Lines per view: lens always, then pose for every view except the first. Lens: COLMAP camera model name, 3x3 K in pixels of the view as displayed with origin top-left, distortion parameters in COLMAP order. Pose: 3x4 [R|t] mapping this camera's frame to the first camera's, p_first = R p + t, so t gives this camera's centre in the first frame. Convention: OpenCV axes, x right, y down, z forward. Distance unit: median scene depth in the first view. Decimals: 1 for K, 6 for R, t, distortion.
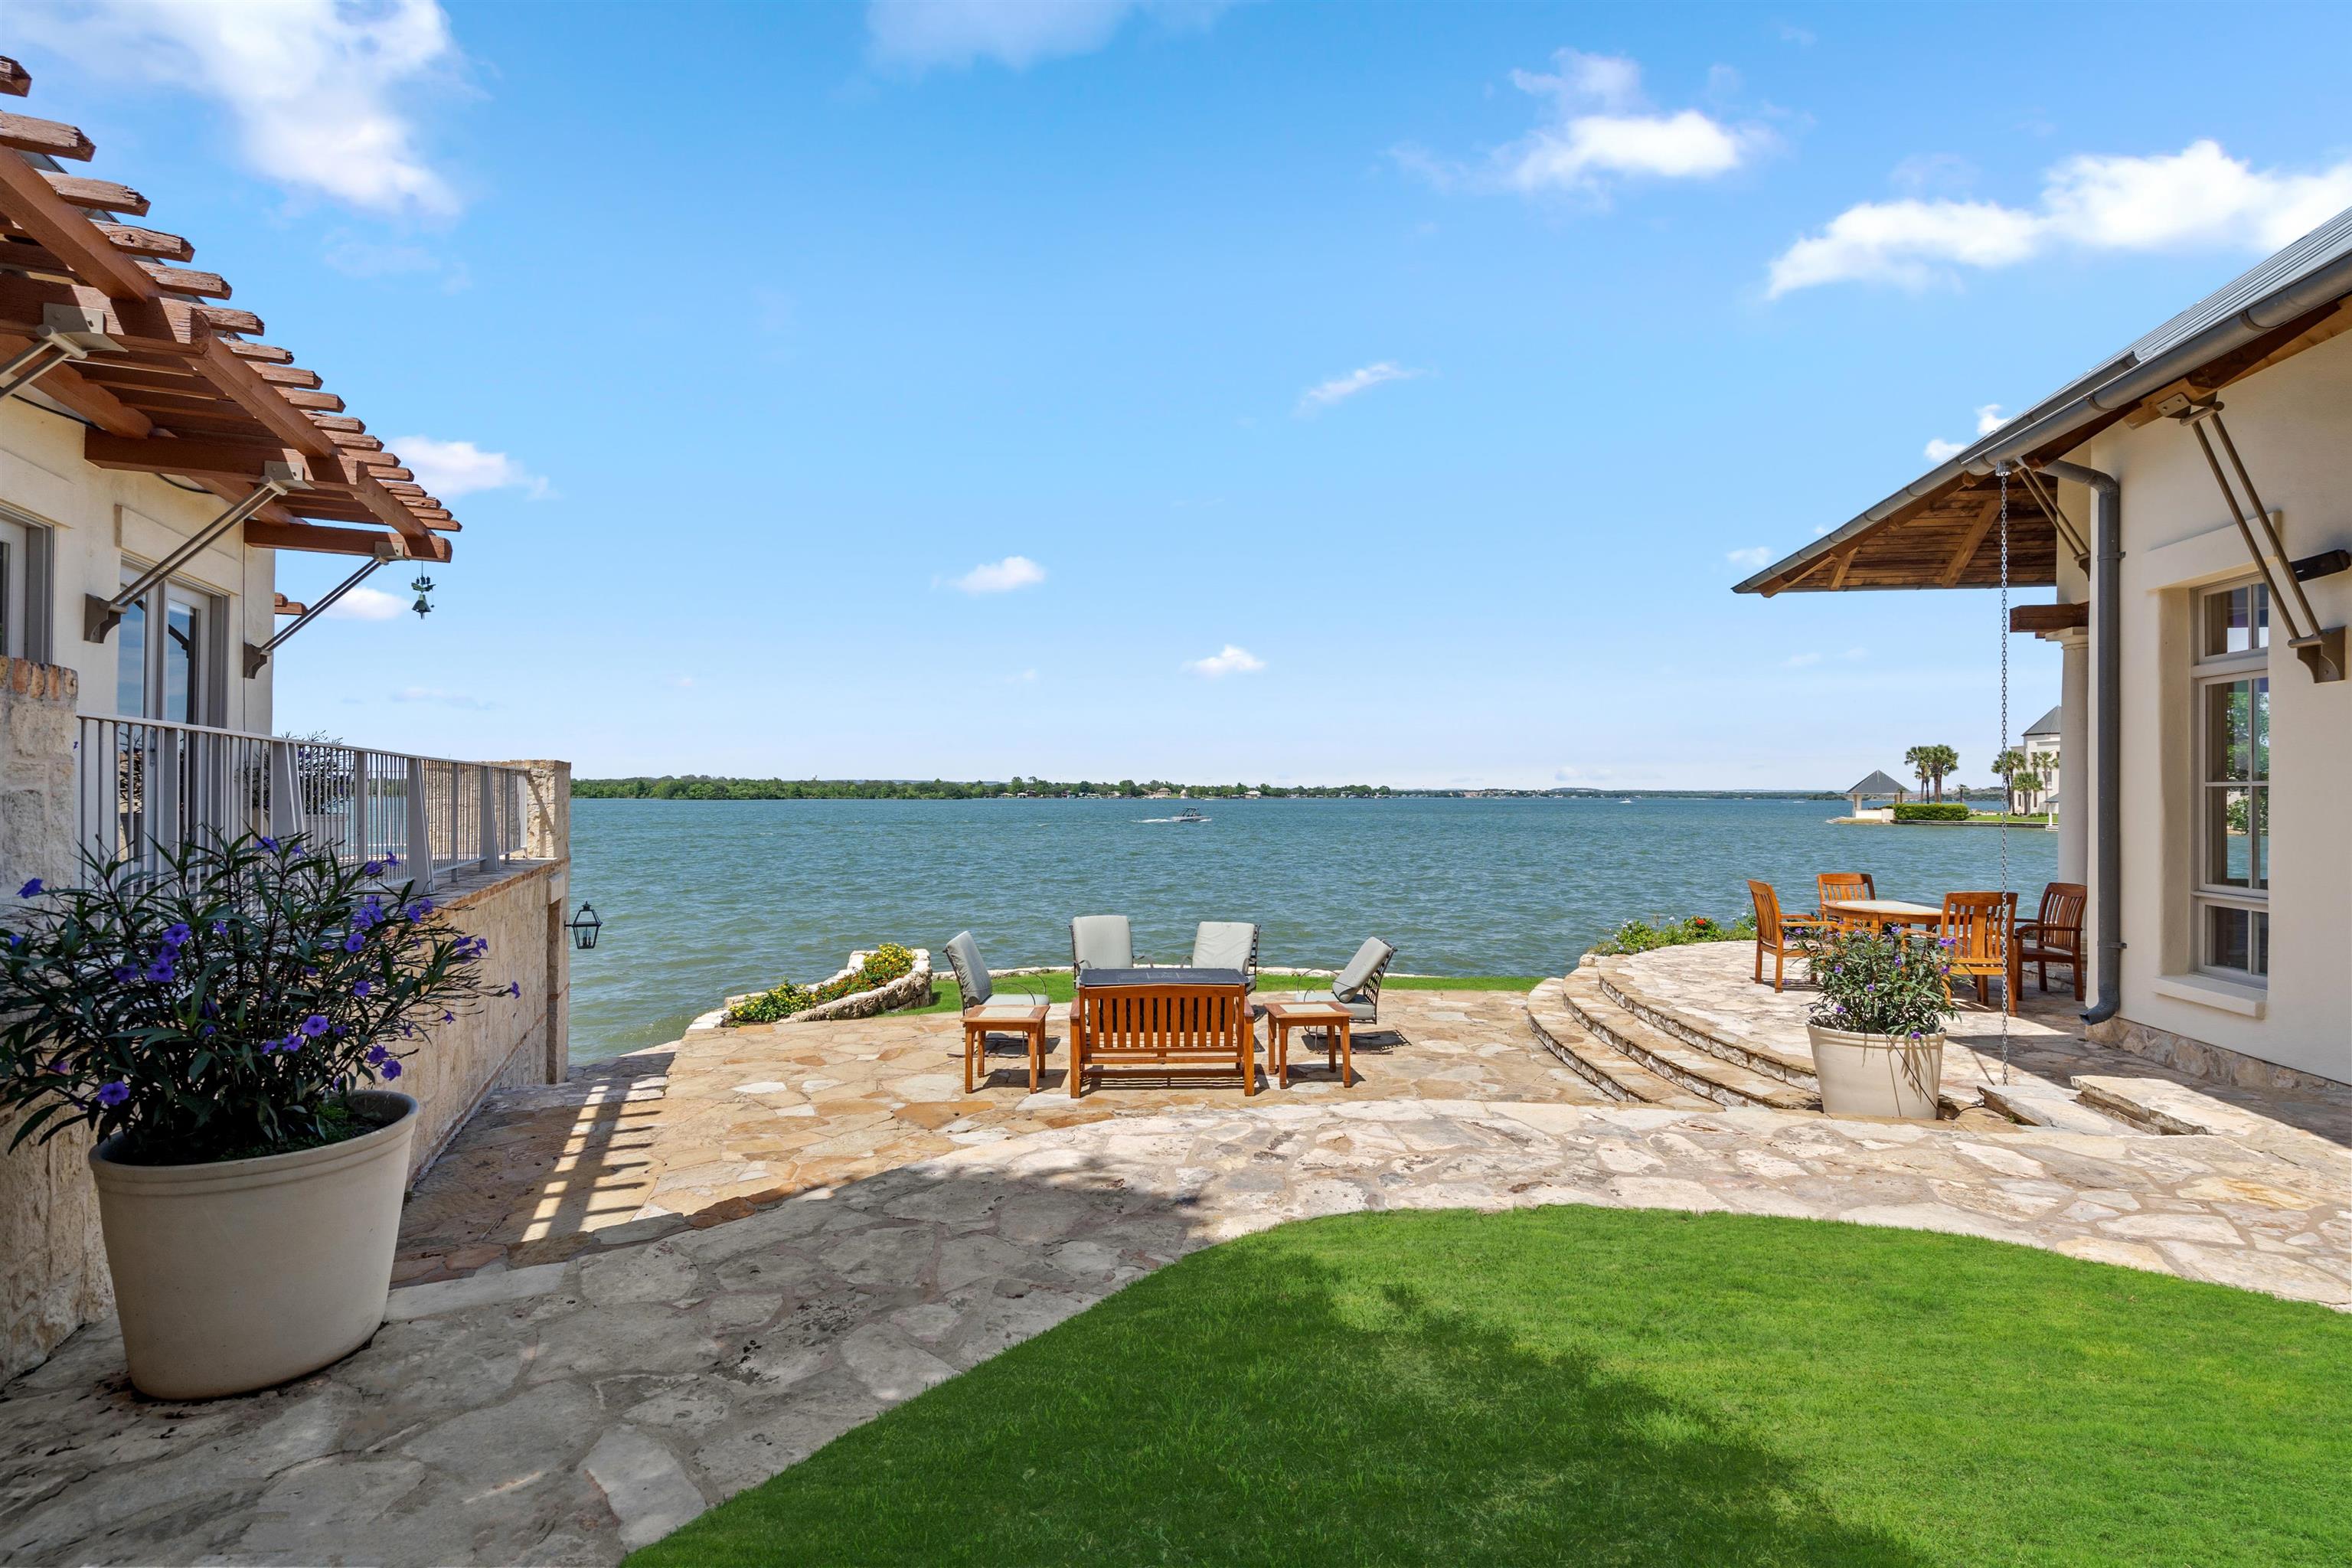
lens RADIAL K [[1065.3, 0, 1177.2], [0, 1065.3, 793.2], [0, 0, 1]] dist [0.008258, -0.000377]
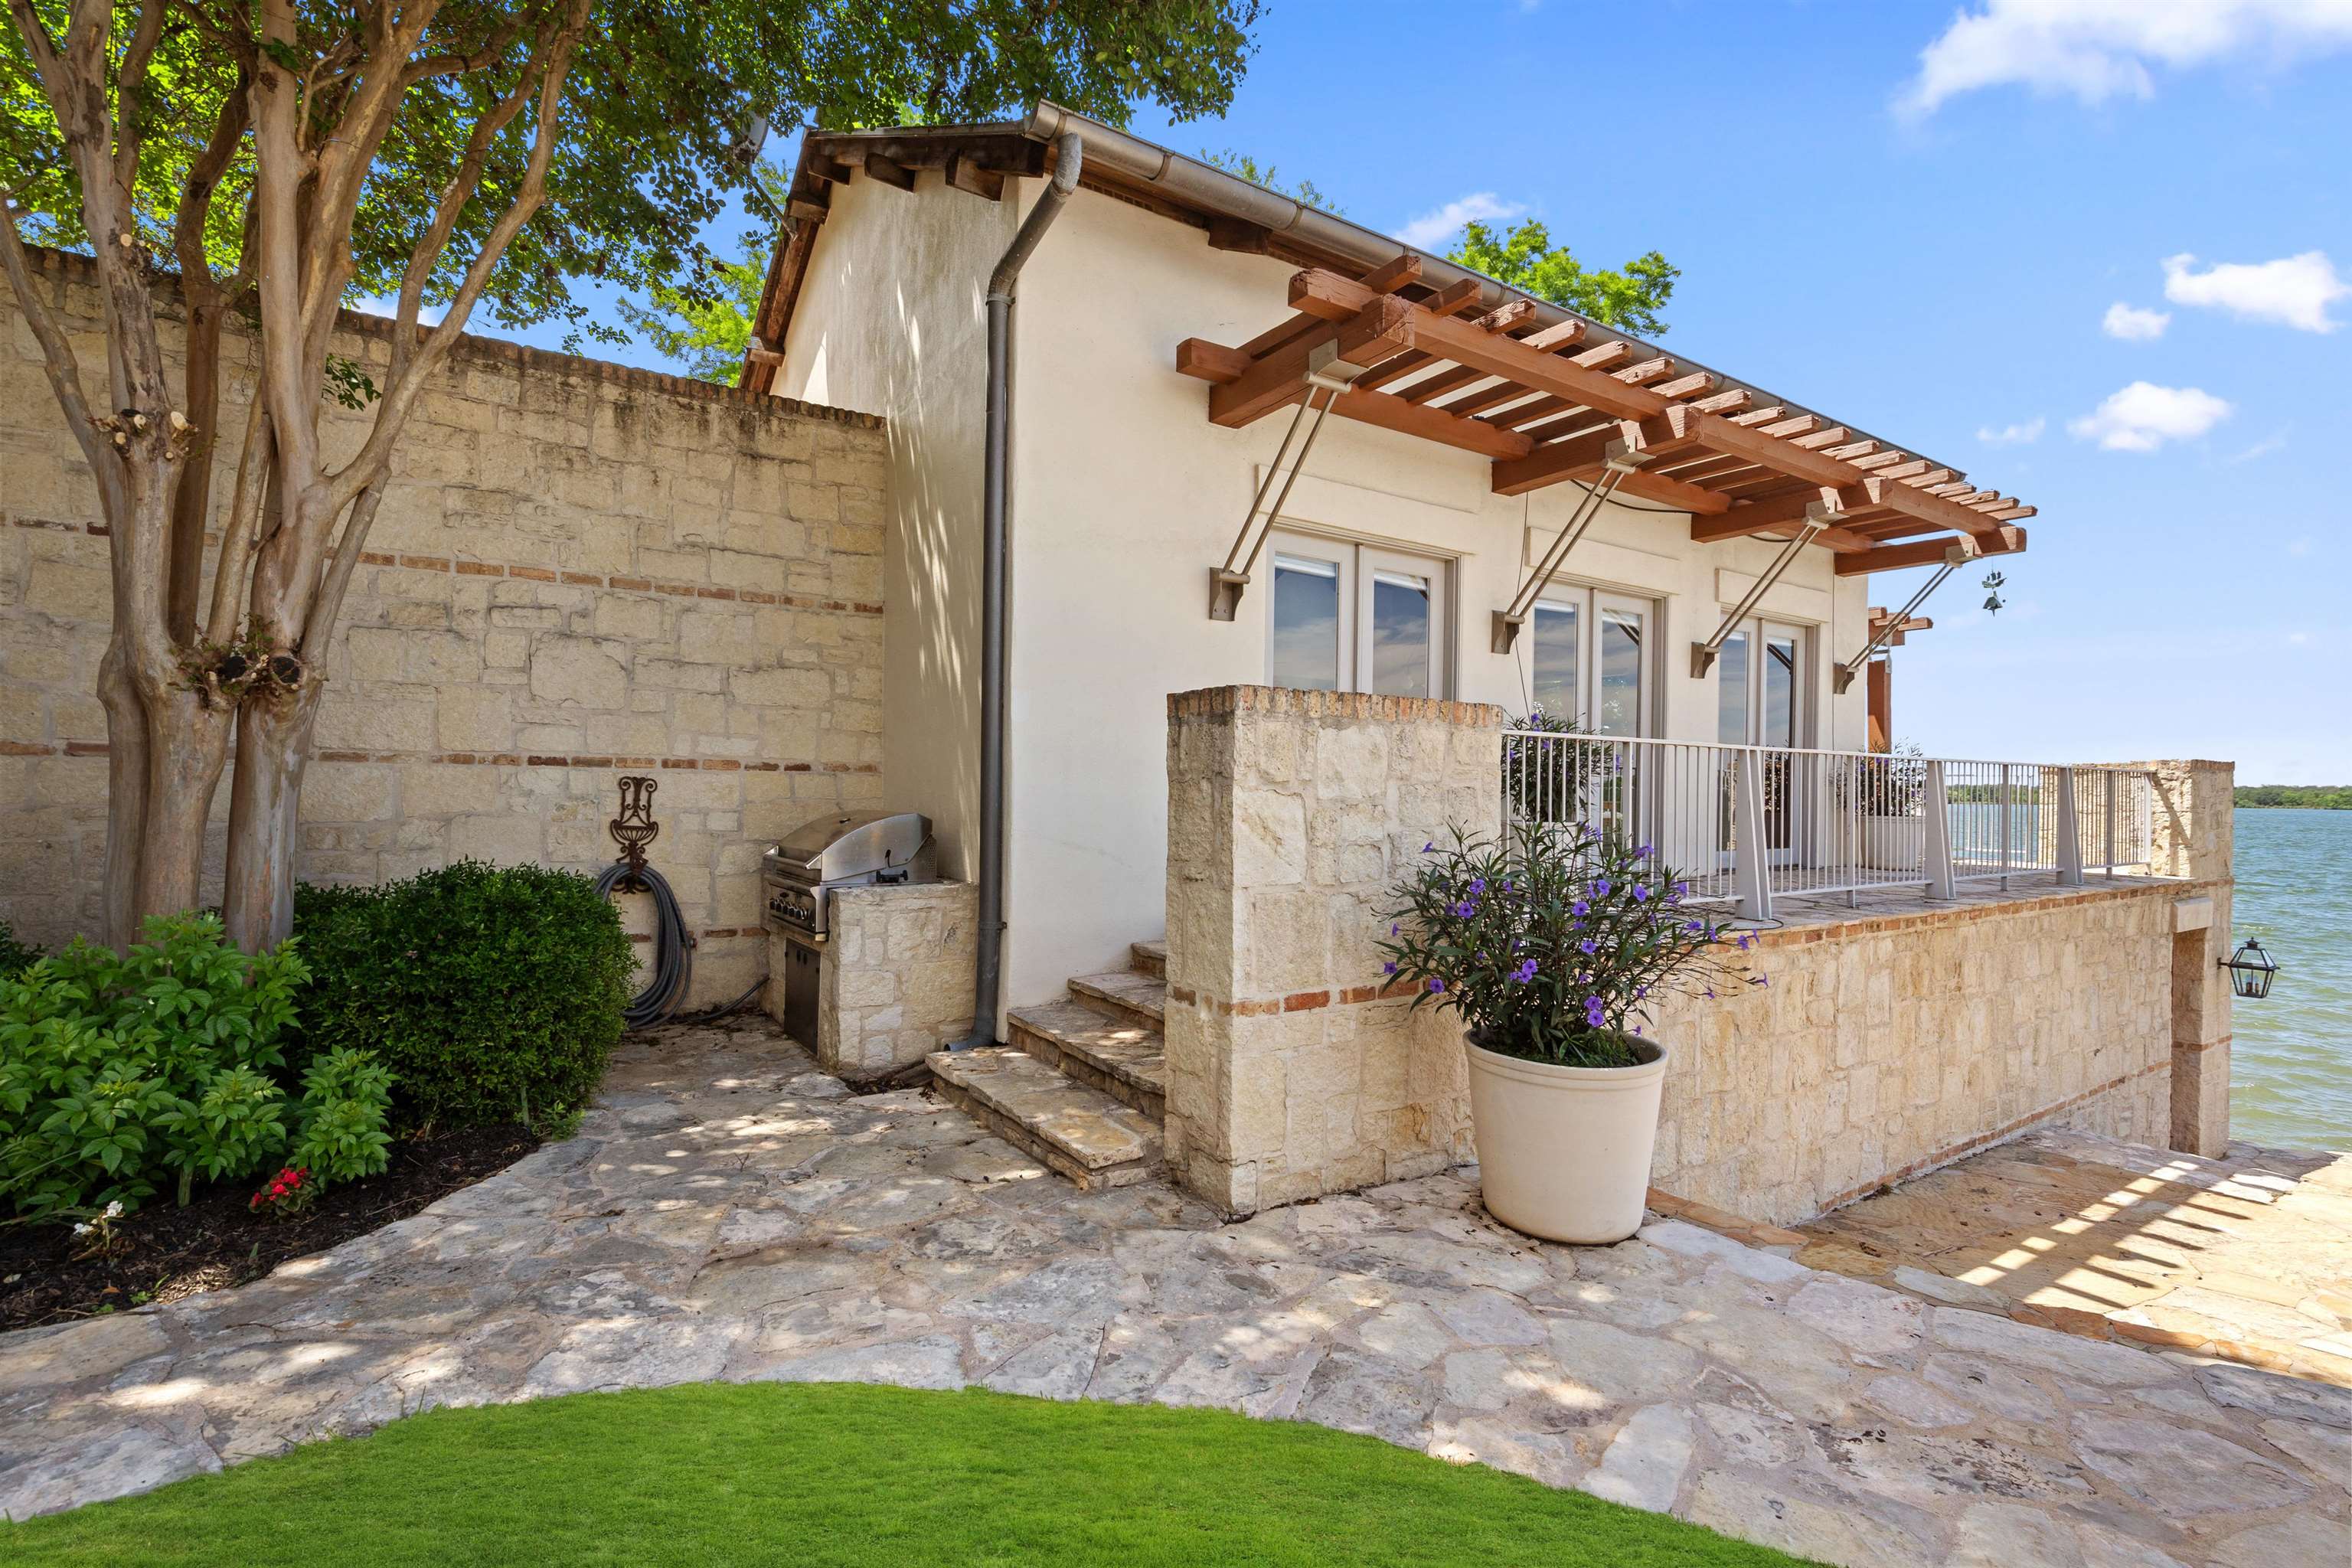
lens RADIAL K [[1065.3, 0, 1160.9], [0, 1065.3, 784.1], [0, 0, 1]] dist [0.008258, -0.000377]
pose [[0.199861, -0.003028, -0.979820, 0.110692], [-0.011066, 0.999924, -0.005347, 0.002382], [0.979762, 0.011912, 0.199813, 0.087420]]
